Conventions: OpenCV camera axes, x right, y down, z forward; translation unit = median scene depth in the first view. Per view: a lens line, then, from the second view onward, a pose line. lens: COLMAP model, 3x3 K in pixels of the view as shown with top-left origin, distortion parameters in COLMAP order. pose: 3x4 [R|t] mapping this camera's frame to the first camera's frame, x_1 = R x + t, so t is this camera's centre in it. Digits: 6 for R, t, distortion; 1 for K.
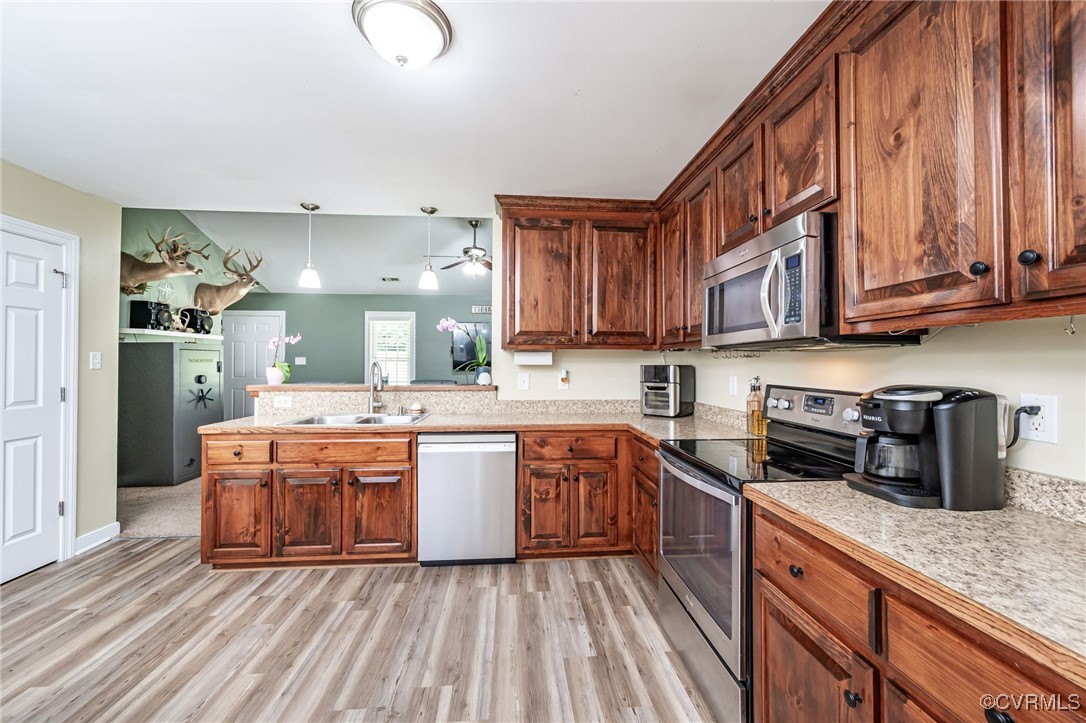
lens RADIAL K [[422.1, 0, 545.0], [0, 422.1, 358.0], [0, 0, 1]] dist [-0.008147, -0.000026]
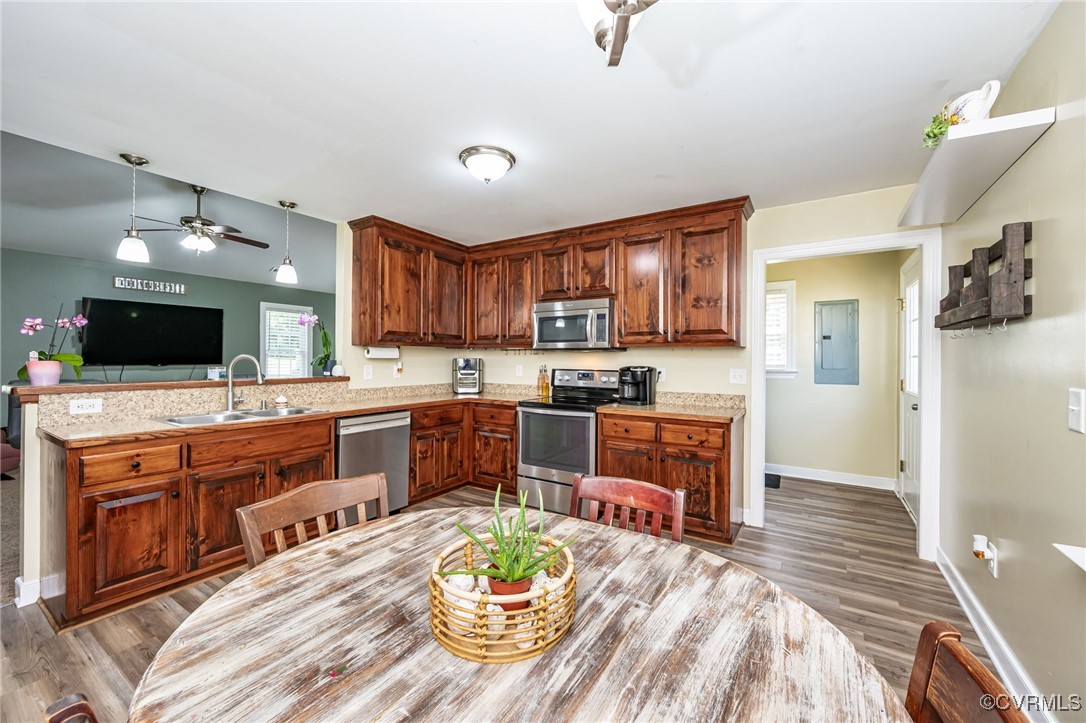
lens RADIAL K [[422.1, 0, 546.5], [0, 422.1, 360.6], [0, 0, 1]] dist [-0.008147, -0.000026]
pose [[0.607665, -0.002440, 0.794190, -0.857689], [-0.015654, 0.999764, 0.015048, -0.002702], [-0.794039, -0.021576, 0.607483, -0.132495]]
